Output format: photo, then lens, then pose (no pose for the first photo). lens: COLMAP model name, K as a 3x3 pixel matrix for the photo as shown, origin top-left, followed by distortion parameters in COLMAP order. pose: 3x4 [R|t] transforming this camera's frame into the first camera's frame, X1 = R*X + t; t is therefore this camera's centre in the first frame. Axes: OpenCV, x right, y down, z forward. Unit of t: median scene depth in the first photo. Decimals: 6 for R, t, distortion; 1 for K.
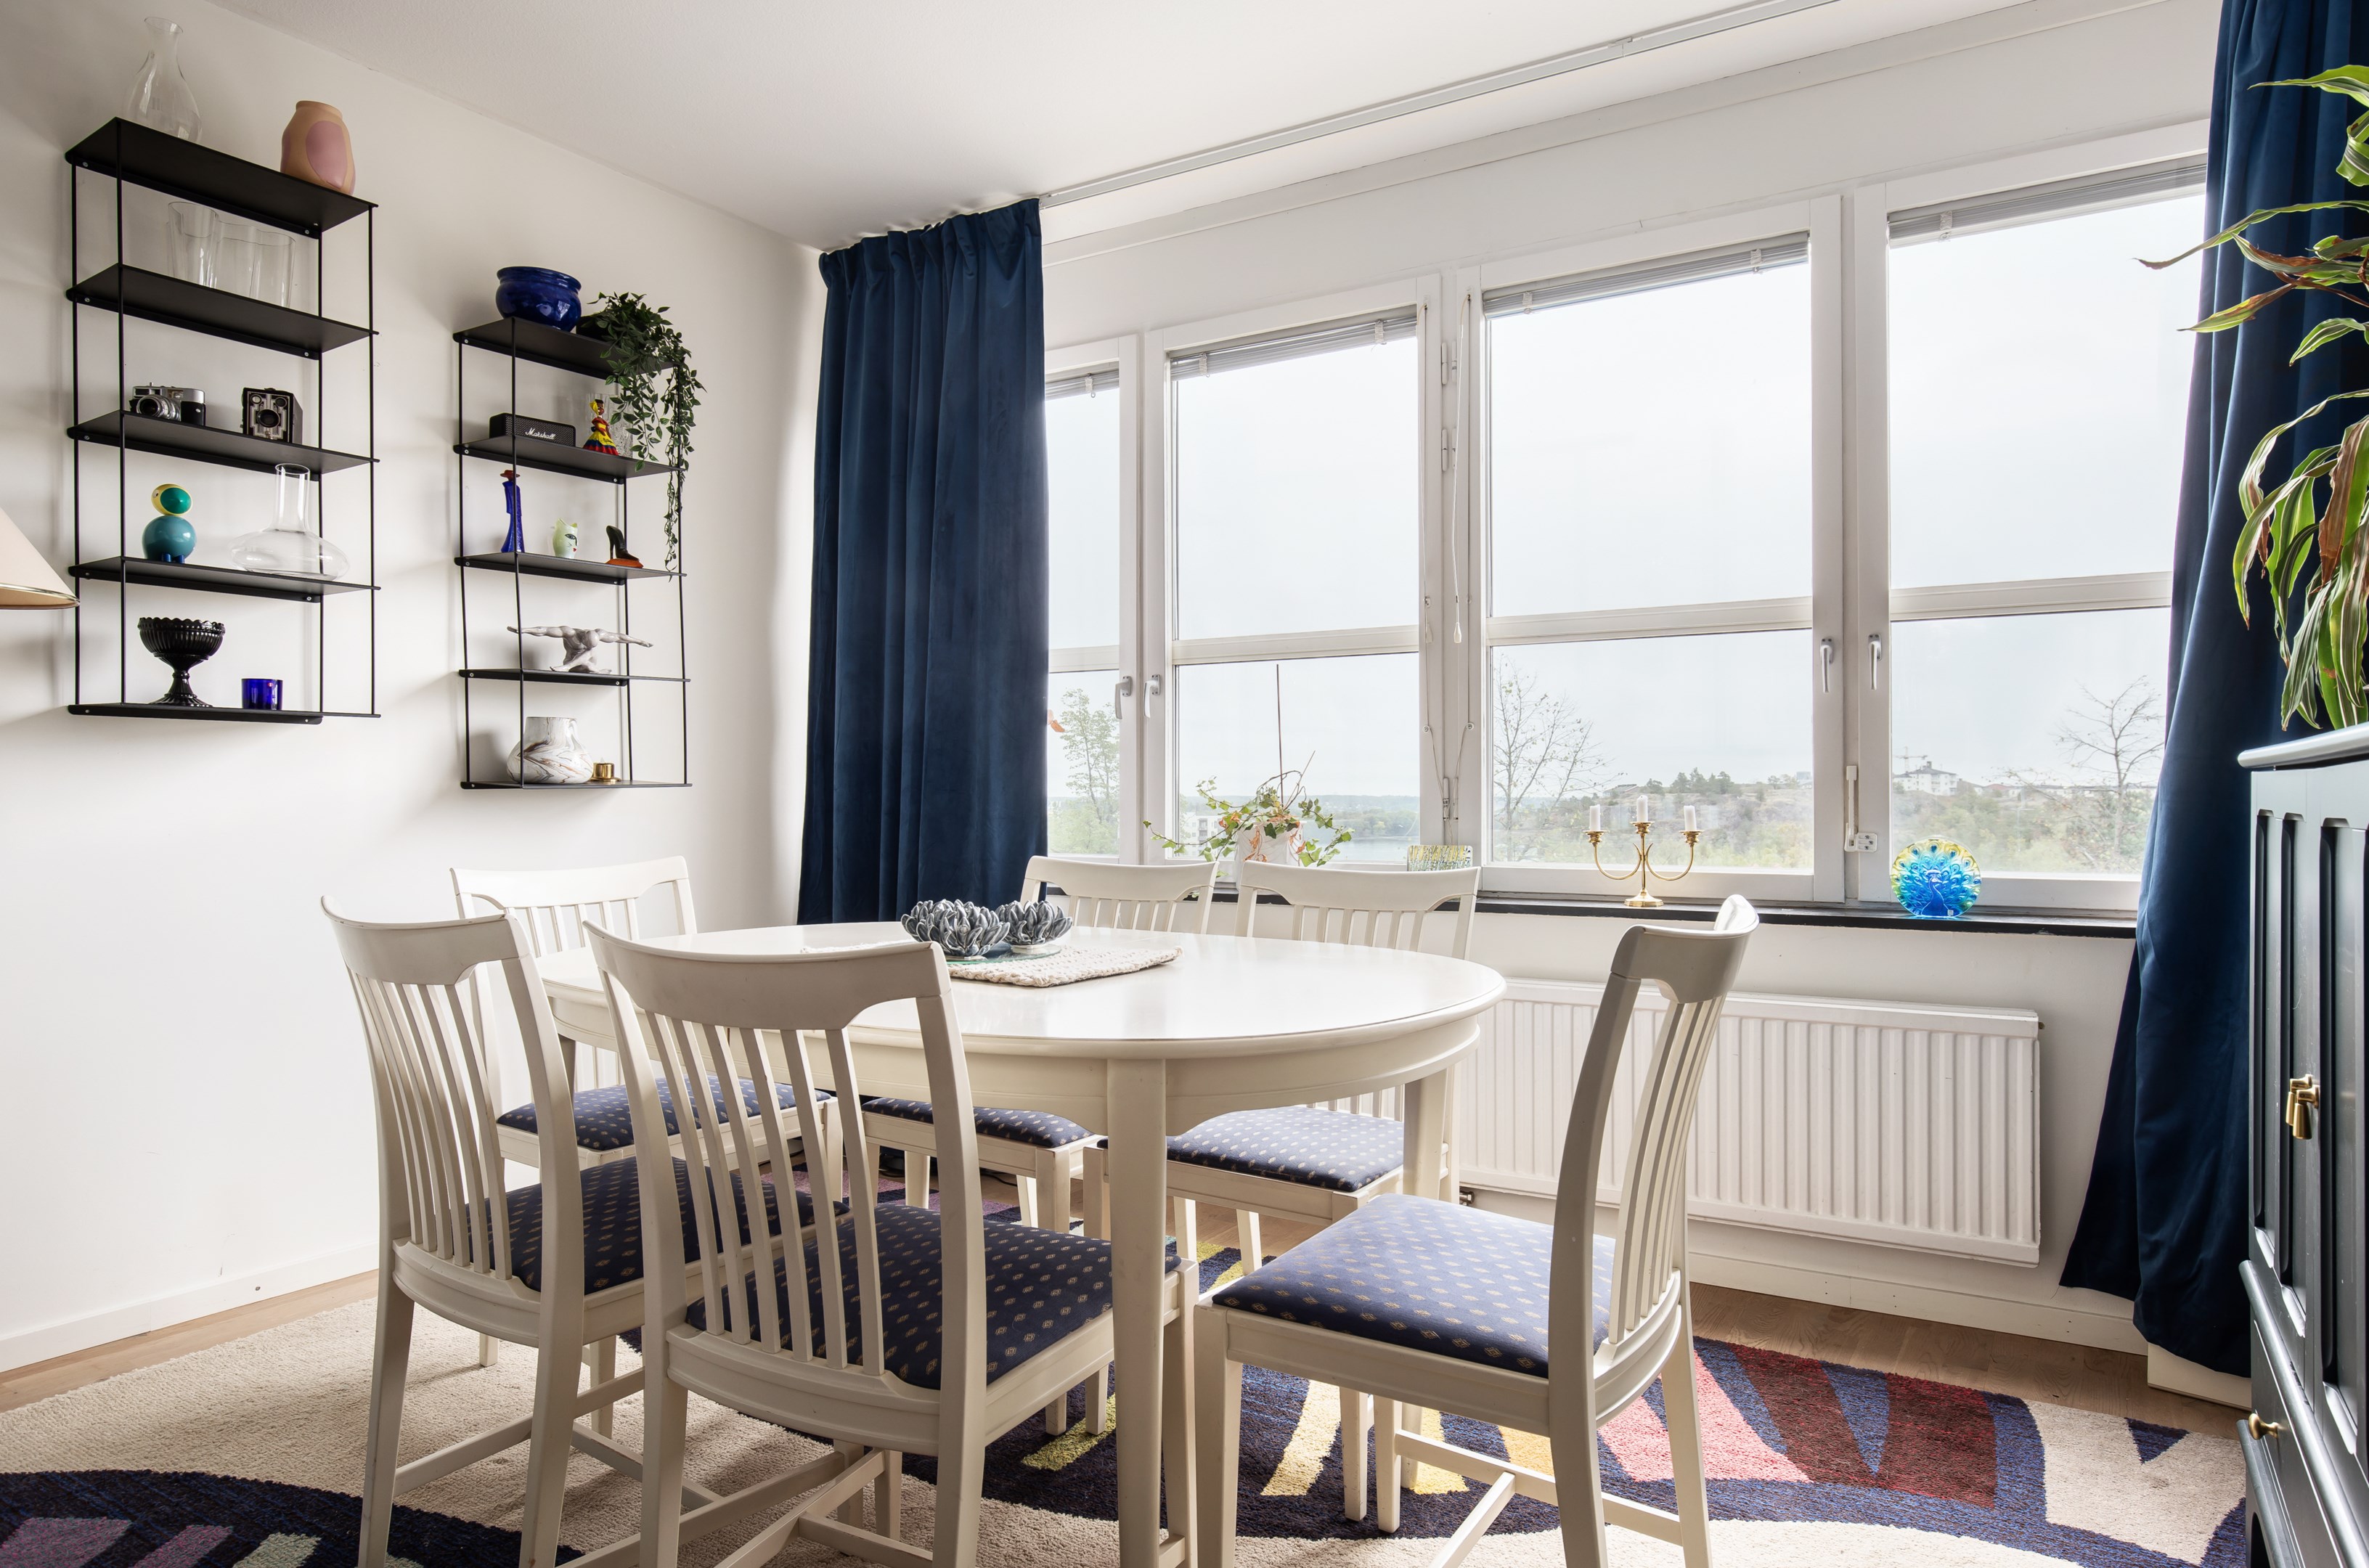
lens RADIAL K [[1326.0, 0, 1180.8], [0, 1326.0, 785.4], [0, 0, 1]] dist [-0.005854, 0.003089]
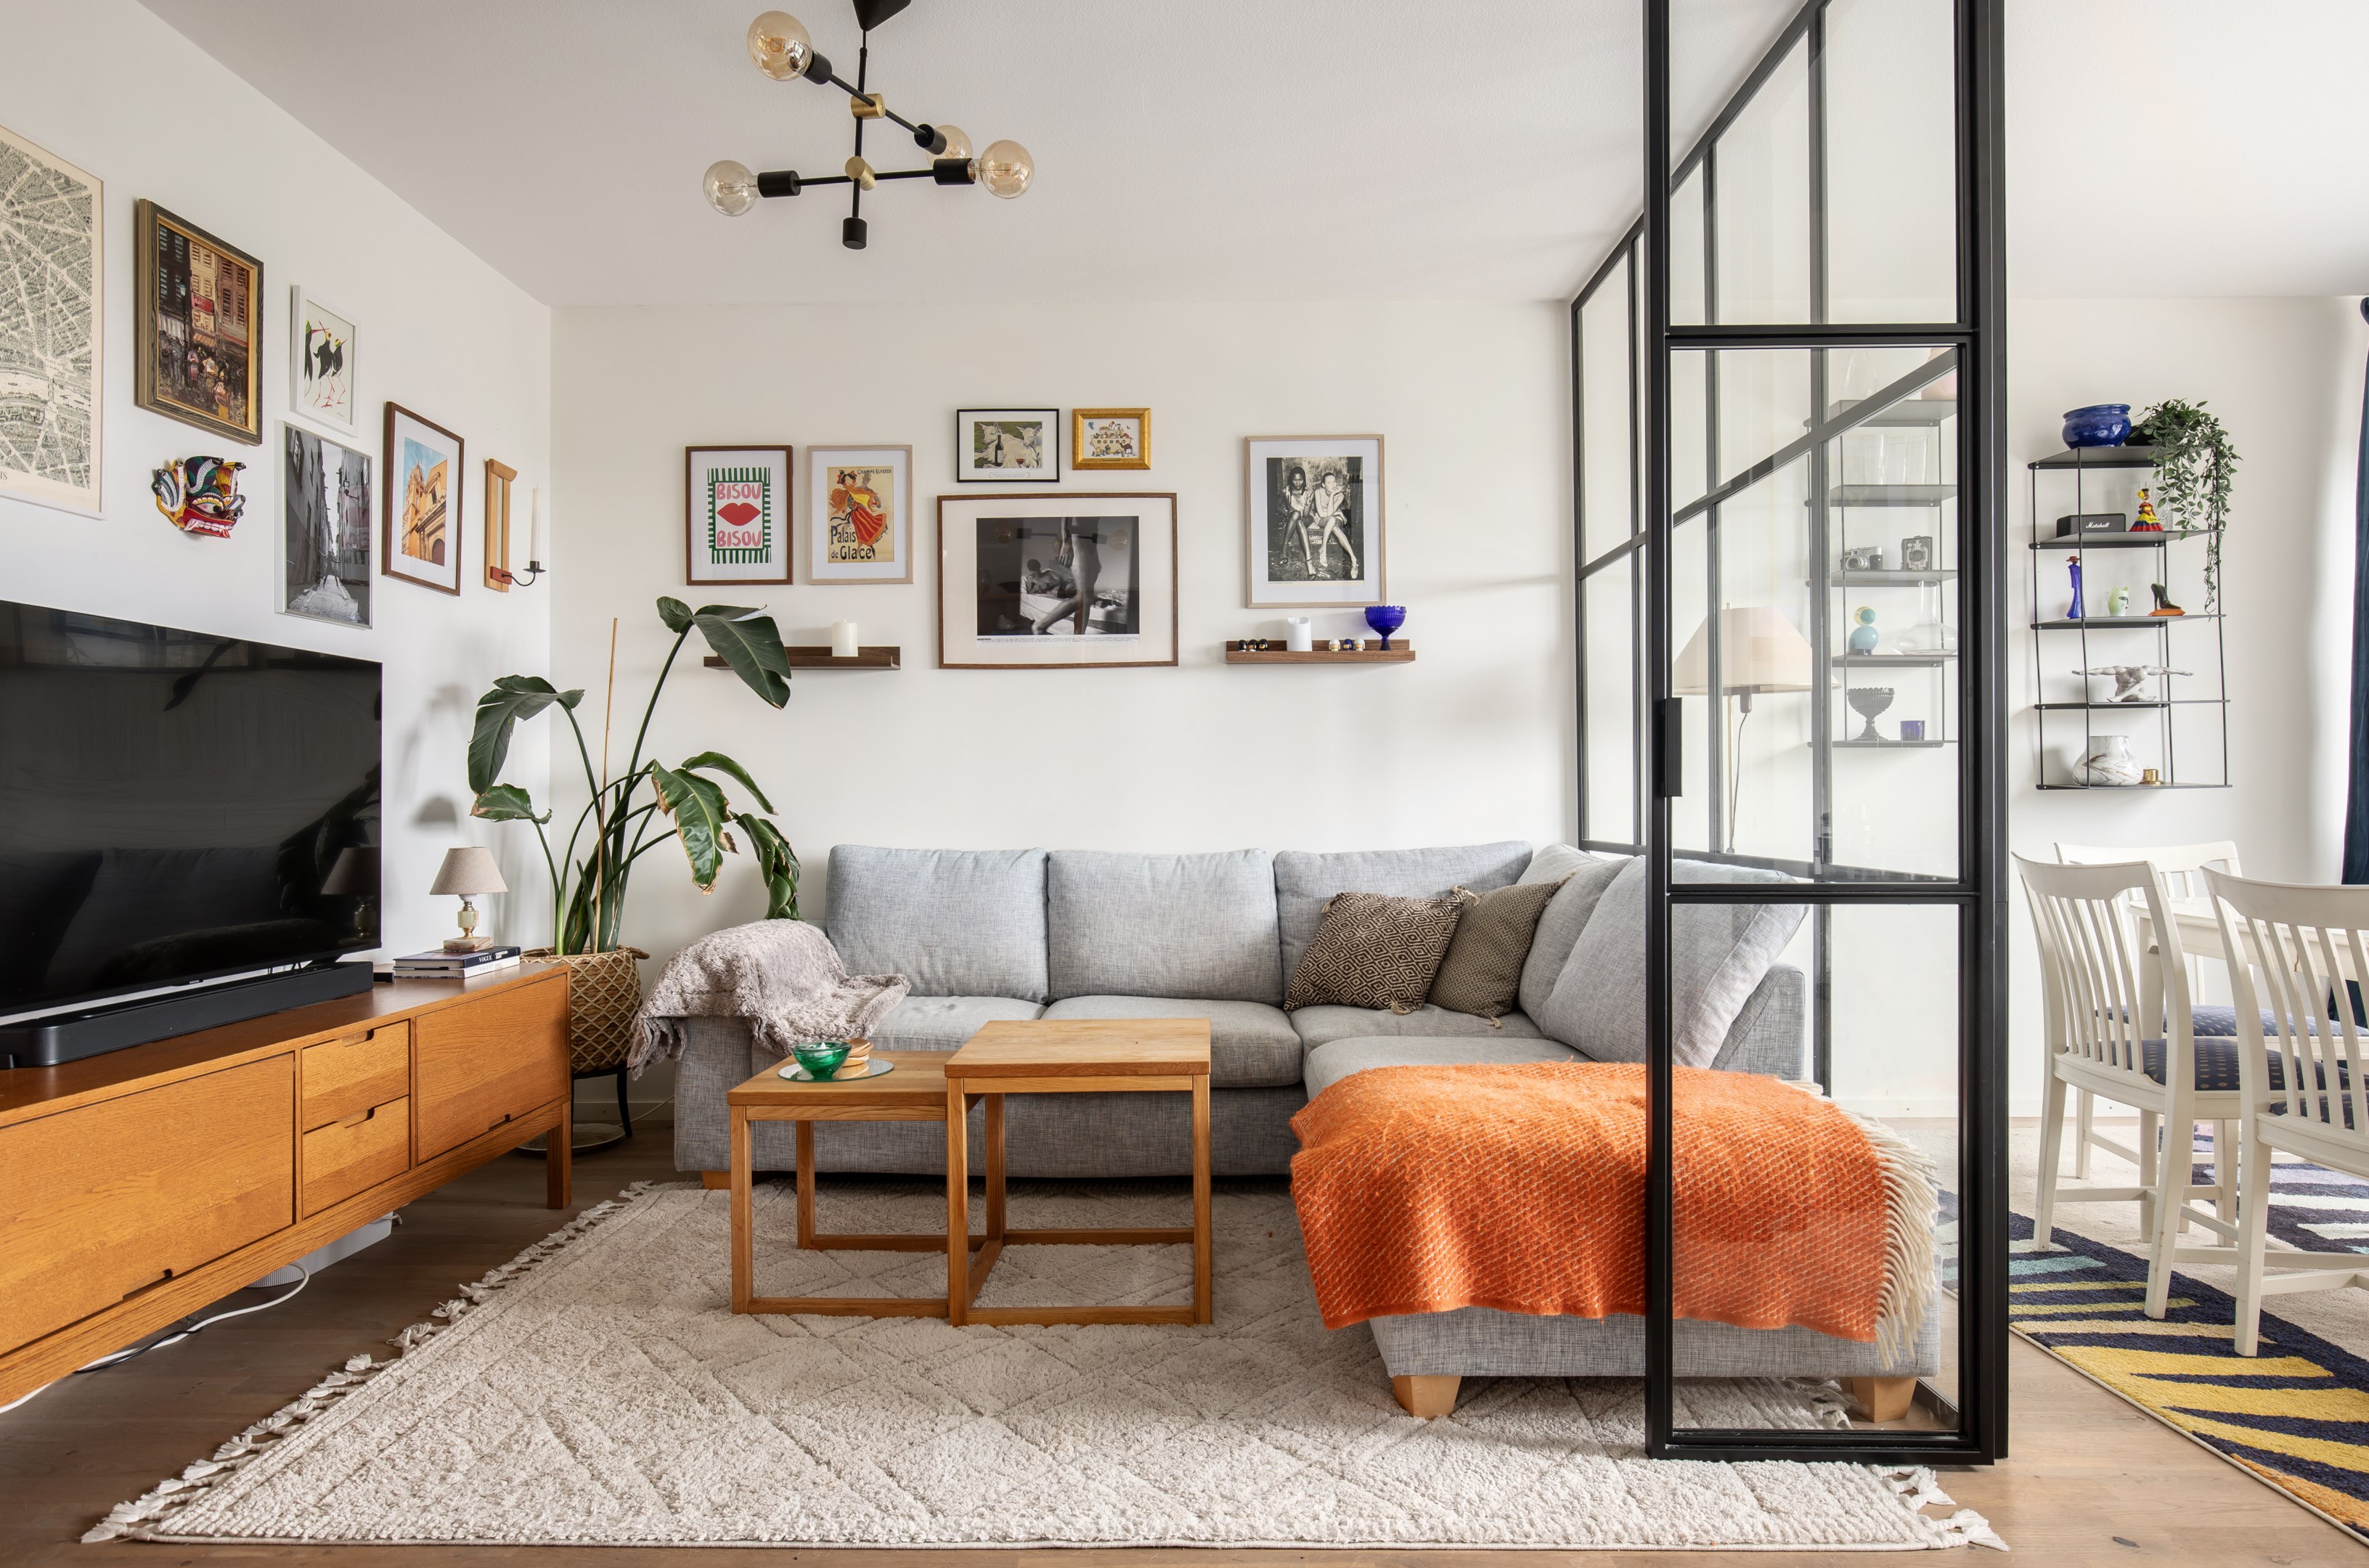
lens RADIAL K [[1326.0, 0, 1208.5], [0, 1326.0, 787.7], [0, 0, 1]] dist [-0.005854, 0.003089]
pose [[0.556576, -0.004827, -0.830783, 0.136449], [0.006852, 0.999976, -0.001219, -0.004369], [0.830769, -0.005014, 0.556595, -0.530482]]
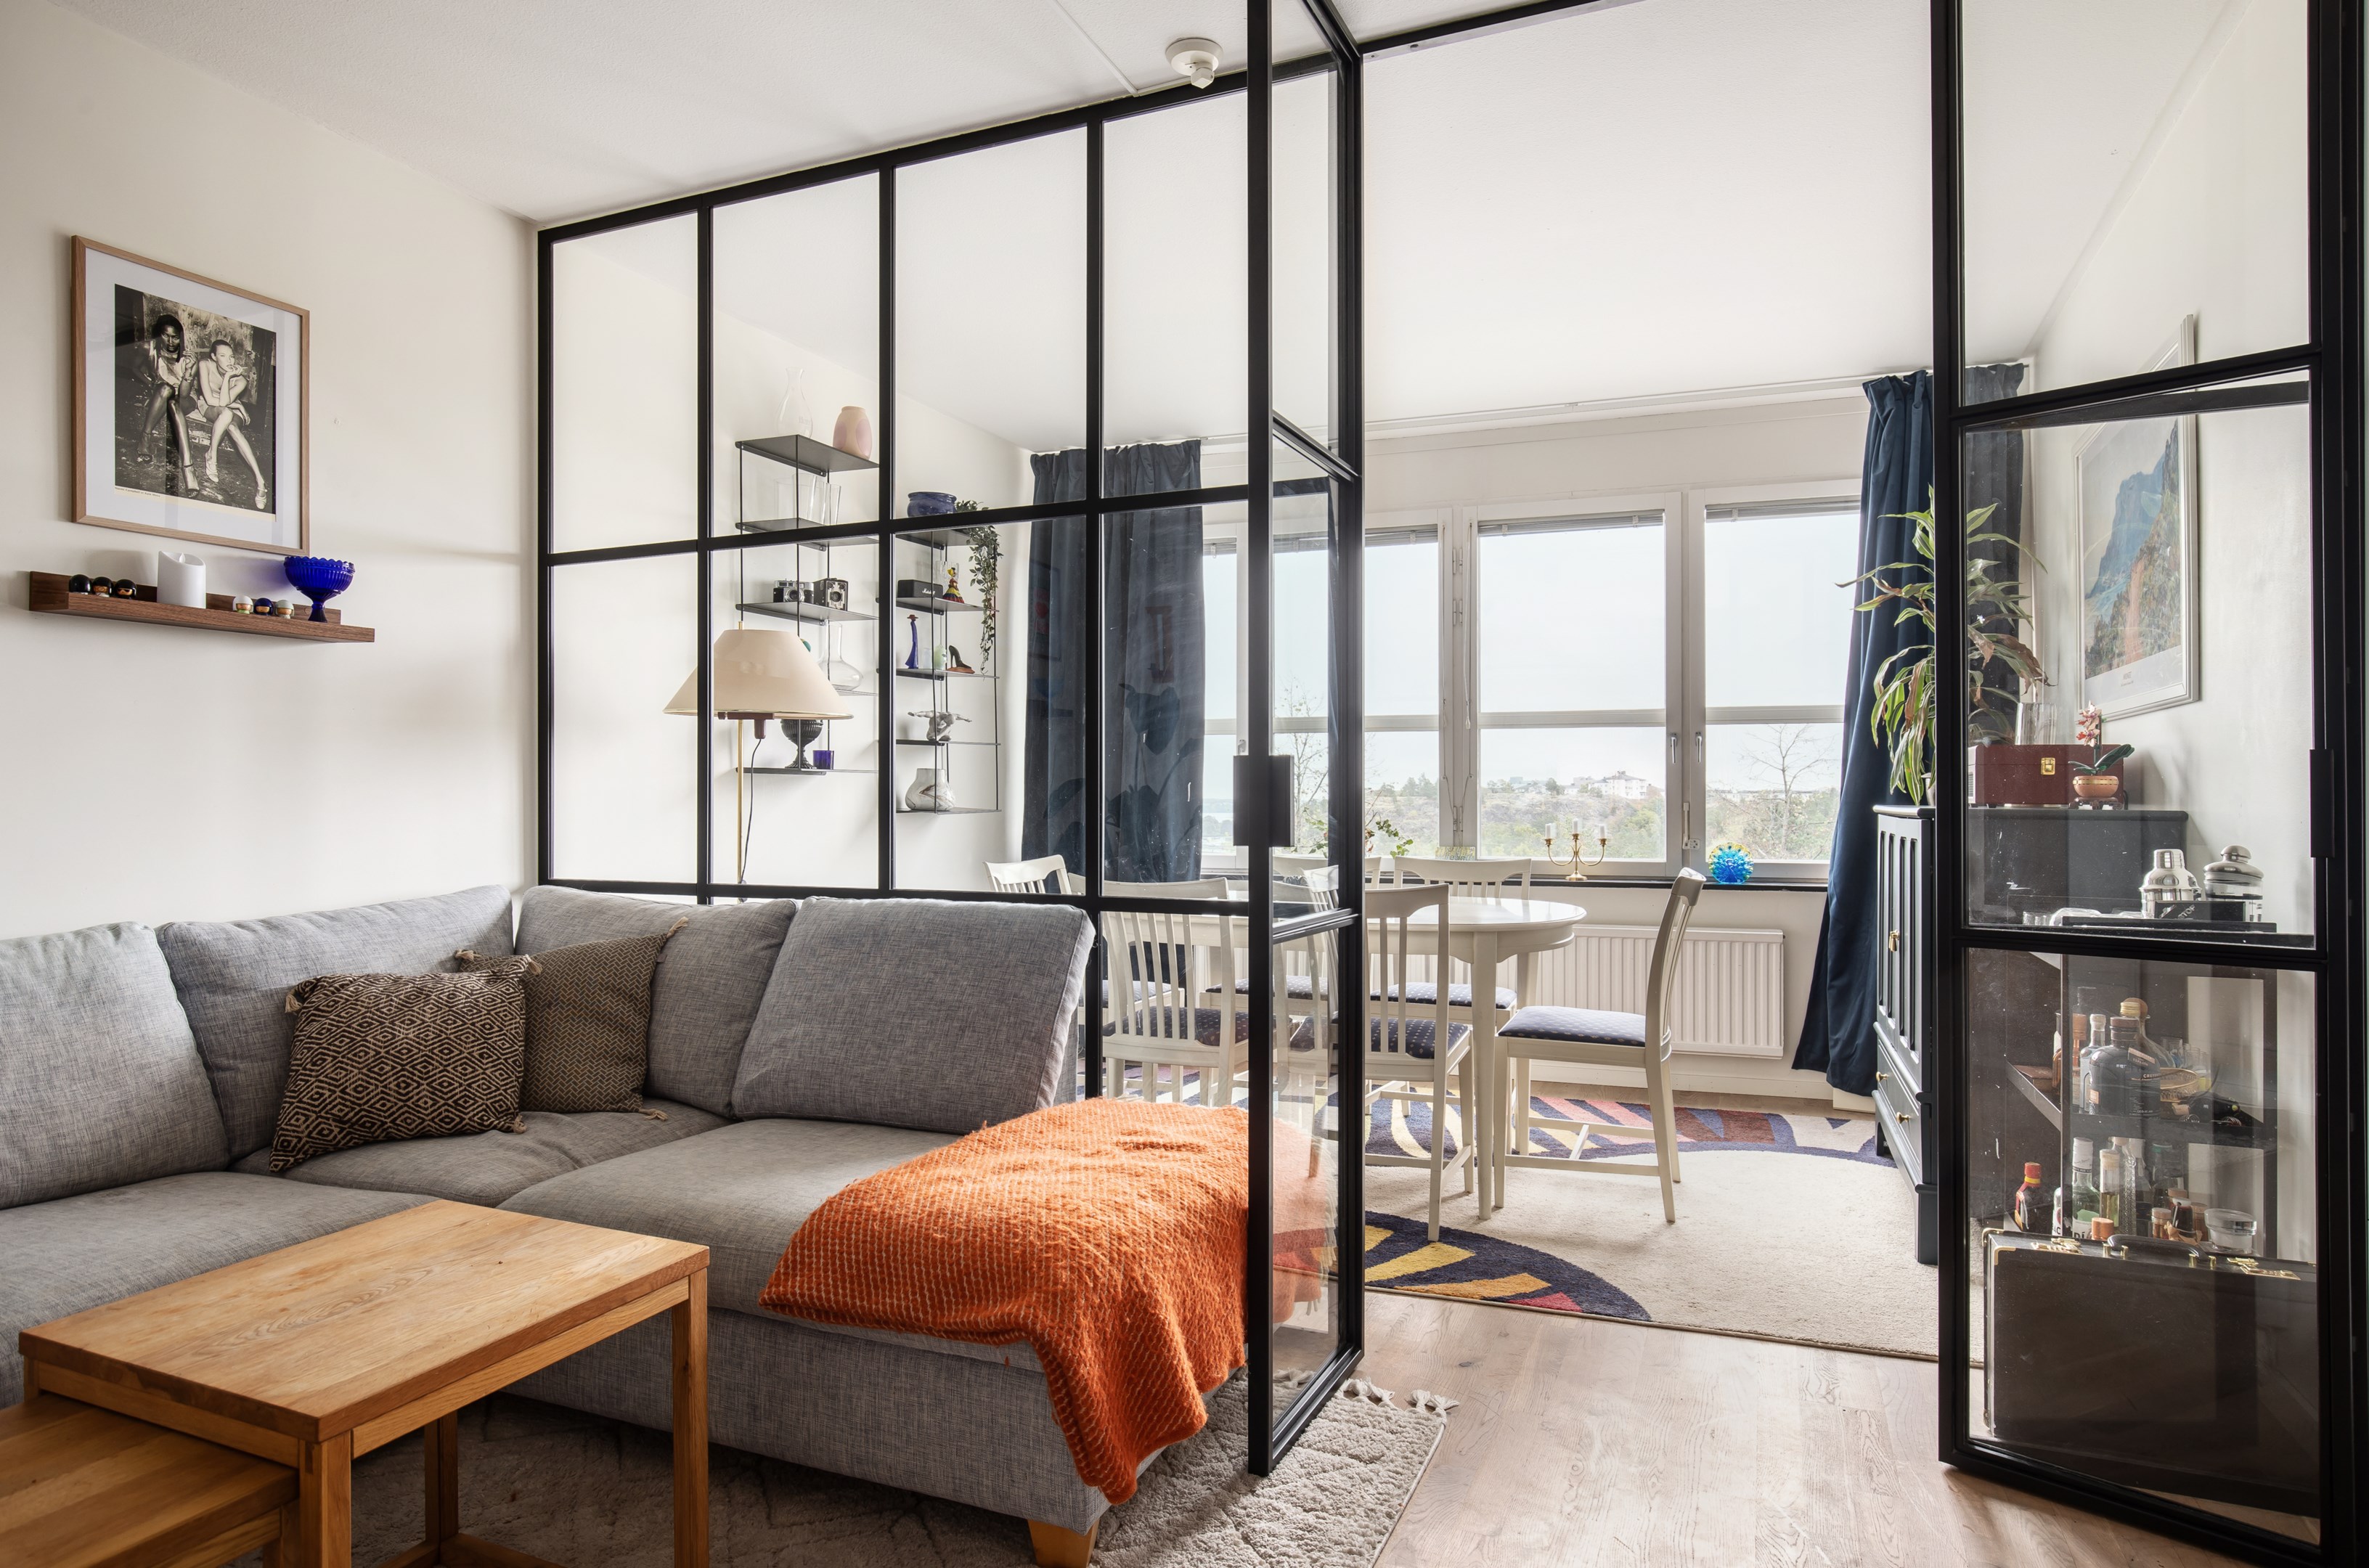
lens RADIAL K [[1326.0, 0, 1148.0], [0, 1326.0, 780.4], [0, 0, 1]] dist [-0.005854, 0.003089]
pose [[0.984923, 0.004848, 0.172926, -0.536892], [-0.004110, 0.999981, -0.004627, -0.033487], [-0.172945, 0.003847, 0.984924, -0.669874]]
